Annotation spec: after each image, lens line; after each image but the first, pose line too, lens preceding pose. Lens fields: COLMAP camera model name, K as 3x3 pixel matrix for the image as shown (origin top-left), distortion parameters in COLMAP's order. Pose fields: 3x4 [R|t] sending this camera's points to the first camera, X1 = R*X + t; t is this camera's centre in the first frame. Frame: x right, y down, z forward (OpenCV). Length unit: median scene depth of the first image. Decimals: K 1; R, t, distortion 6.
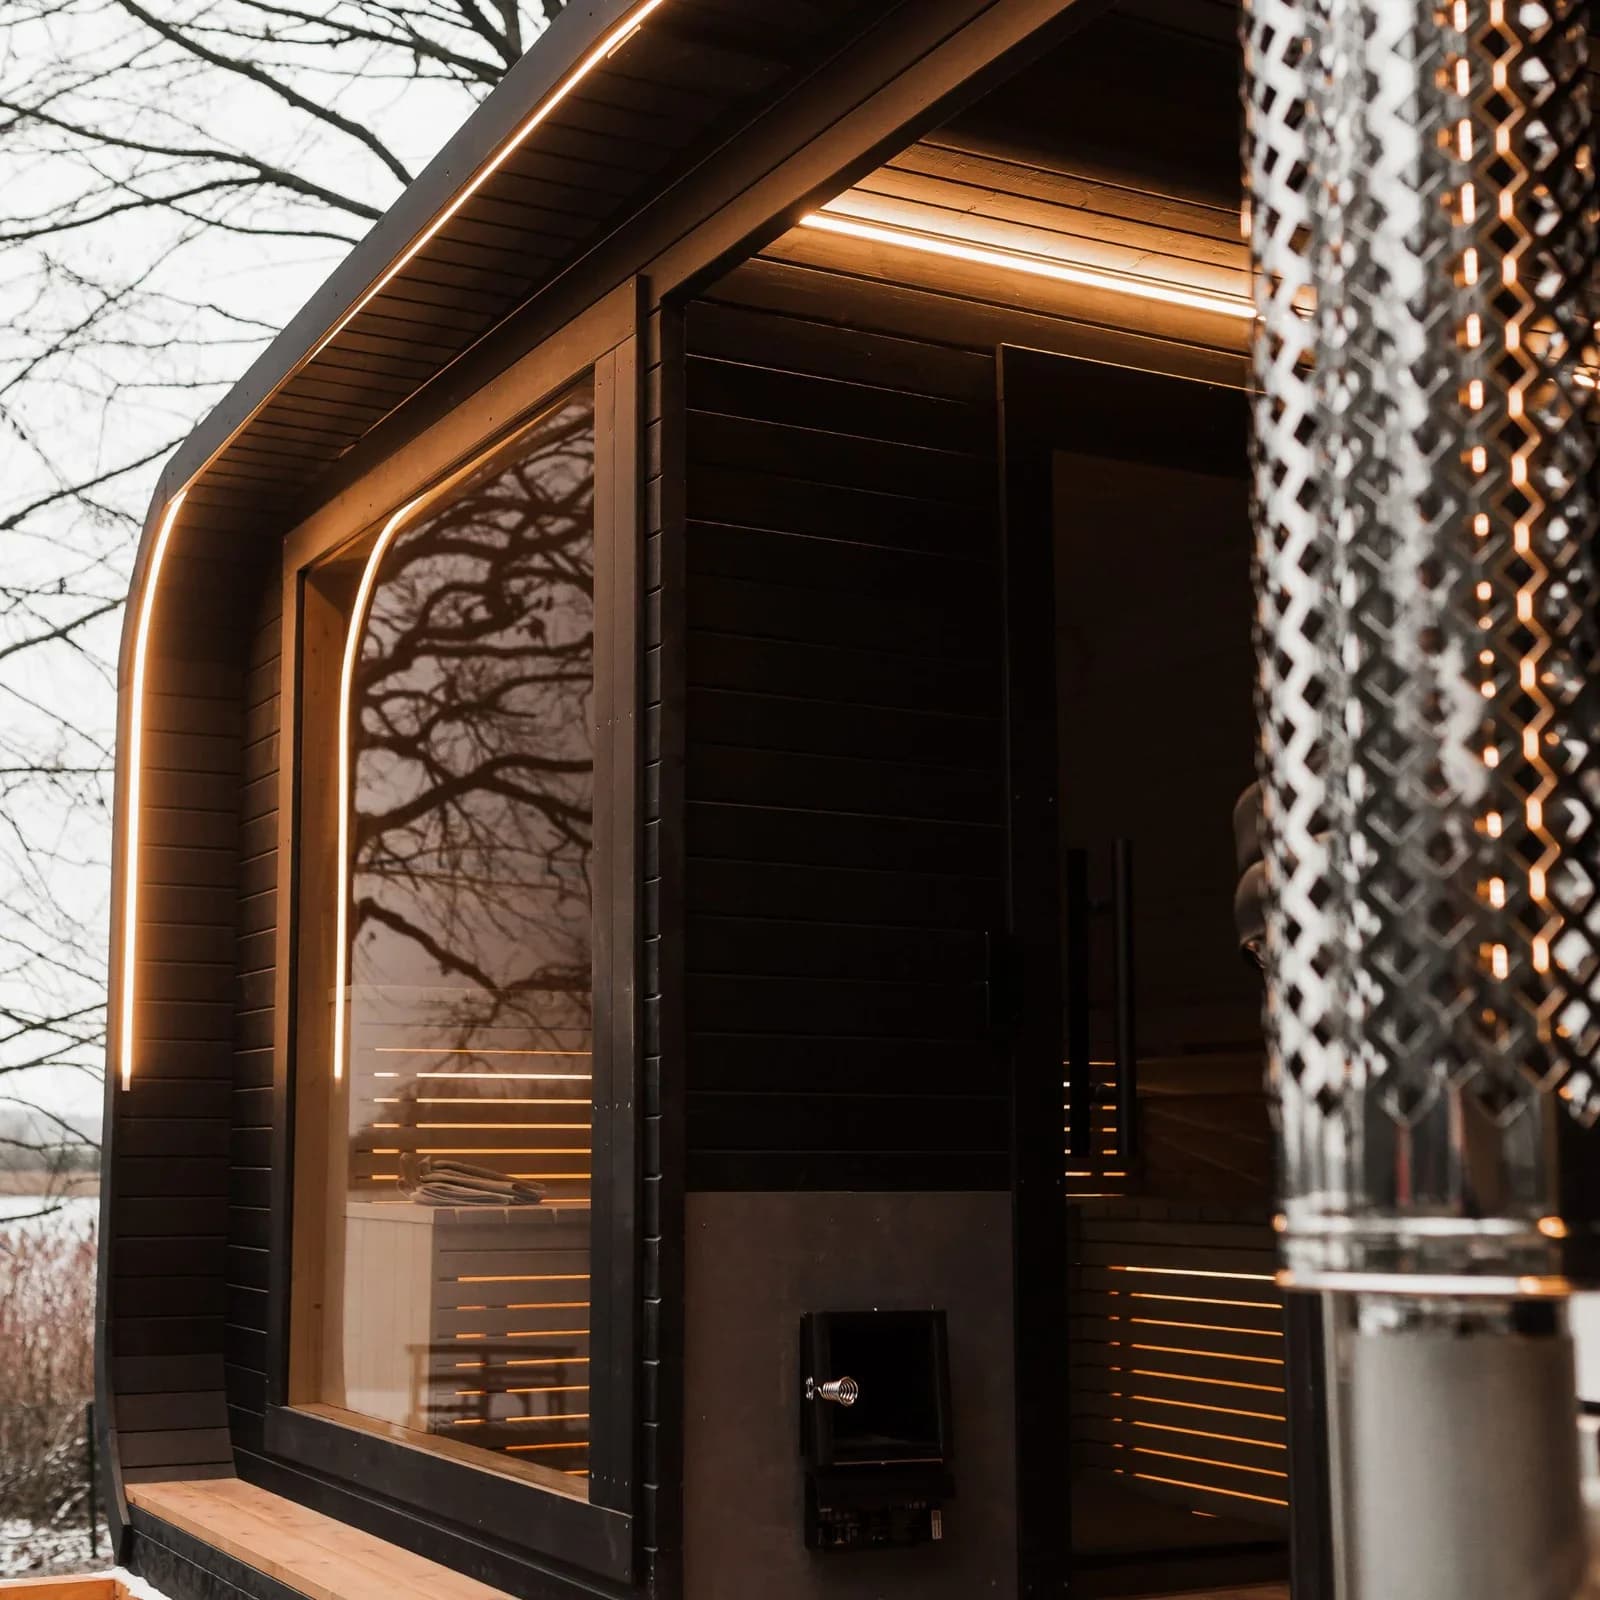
lens RADIAL K [[2344.6, 0, 789.6], [0, 2344.6, 802.9], [0, 0, 1]] dist [0.002068, 0.038955]
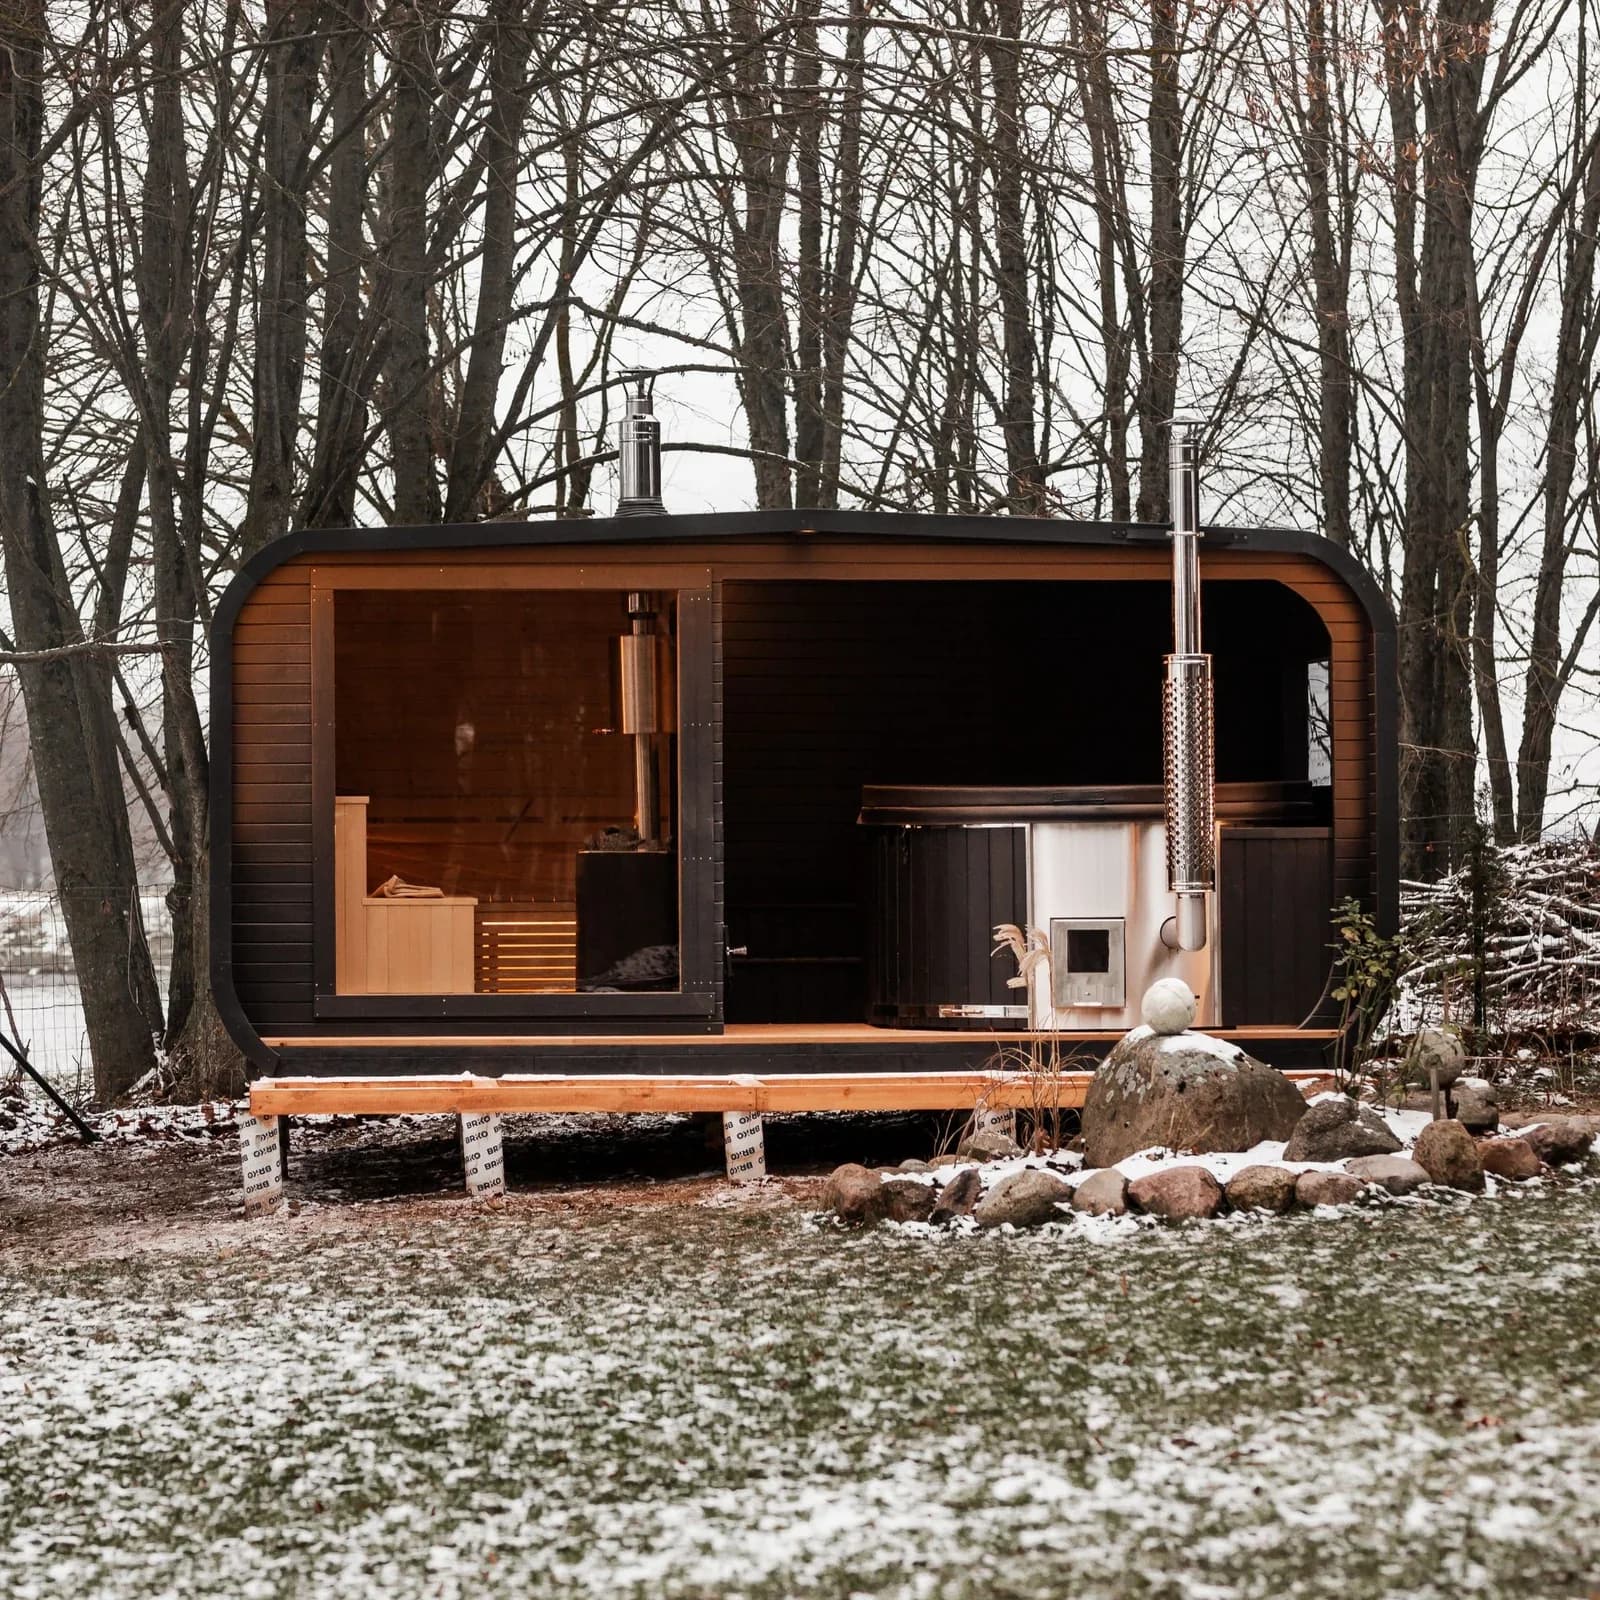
lens RADIAL K [[5822.7, 0, 800.0], [0, 5822.7, 800.0], [0, 0, 1]] dist [0.026021, 1.170083]
pose [[0.418479, 0.003527, 0.908220, -5.399184], [-0.133773, 0.989325, 0.057796, -0.311091], [-0.898321, -0.145682, 0.414484, -1.740753]]
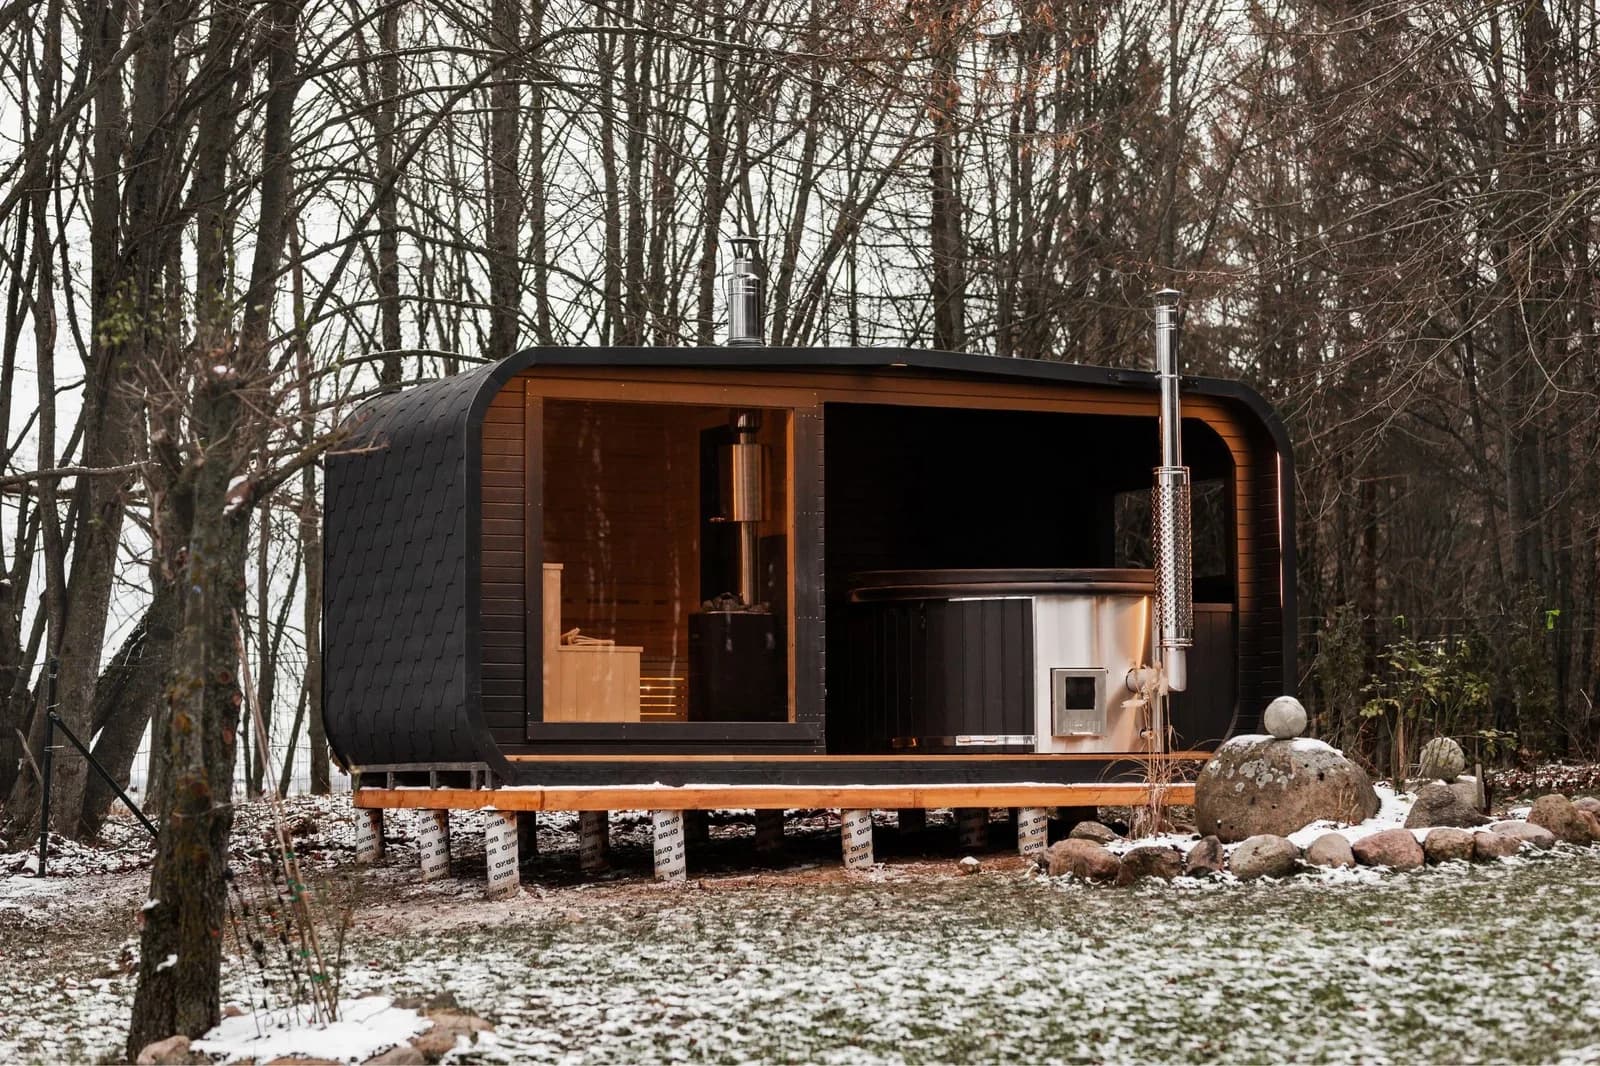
lens RADIAL K [[3865.2, 0, 805.0], [0, 3865.2, 593.8], [0, 0, 1]] dist [0.063194, 0.076069]
pose [[0.049900, 0.051773, 0.997411, -5.083548], [-0.146242, 0.988271, -0.043982, 0.294787], [-0.987989, -0.143669, 0.056886, 0.519559]]
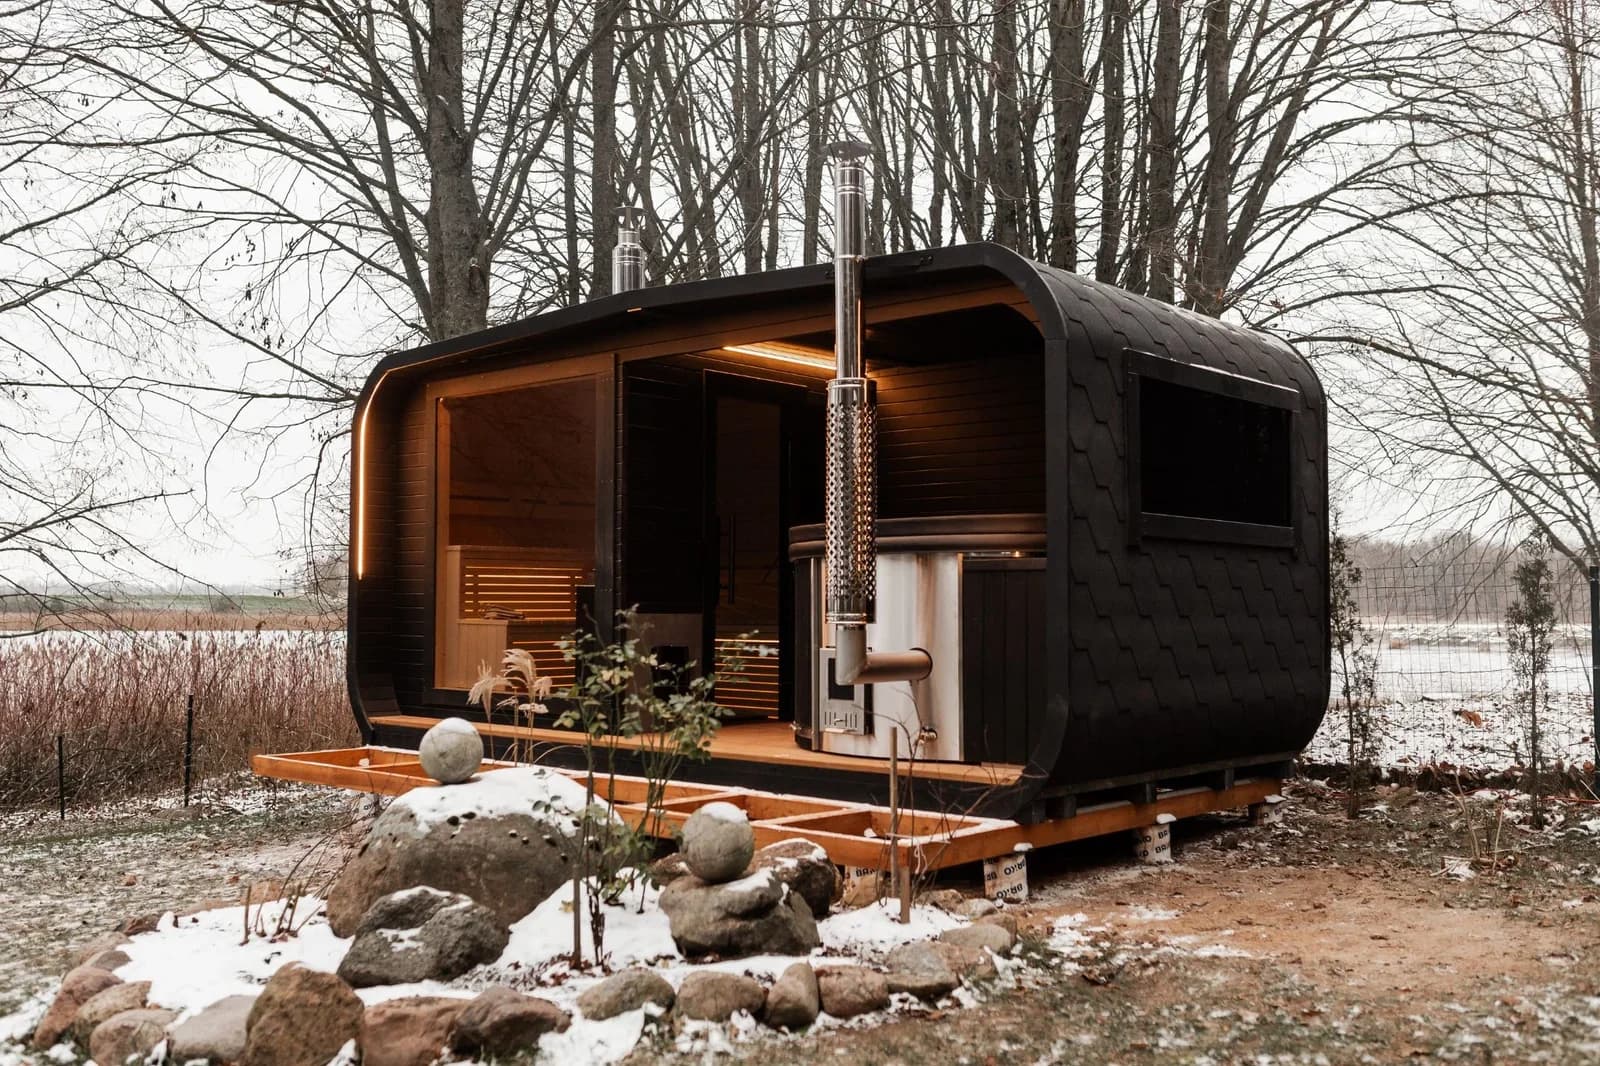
lens RADIAL K [[1526.1, 0, 800.0], [0, 1526.1, 533.0], [0, 0, 1]] dist [0.006031, 0.007591]
pose [[0.951370, 0.023067, 0.307187, -0.413399], [-0.055029, 0.993879, 0.095797, -0.161792], [-0.303097, -0.108042, 0.946815, -1.064745]]
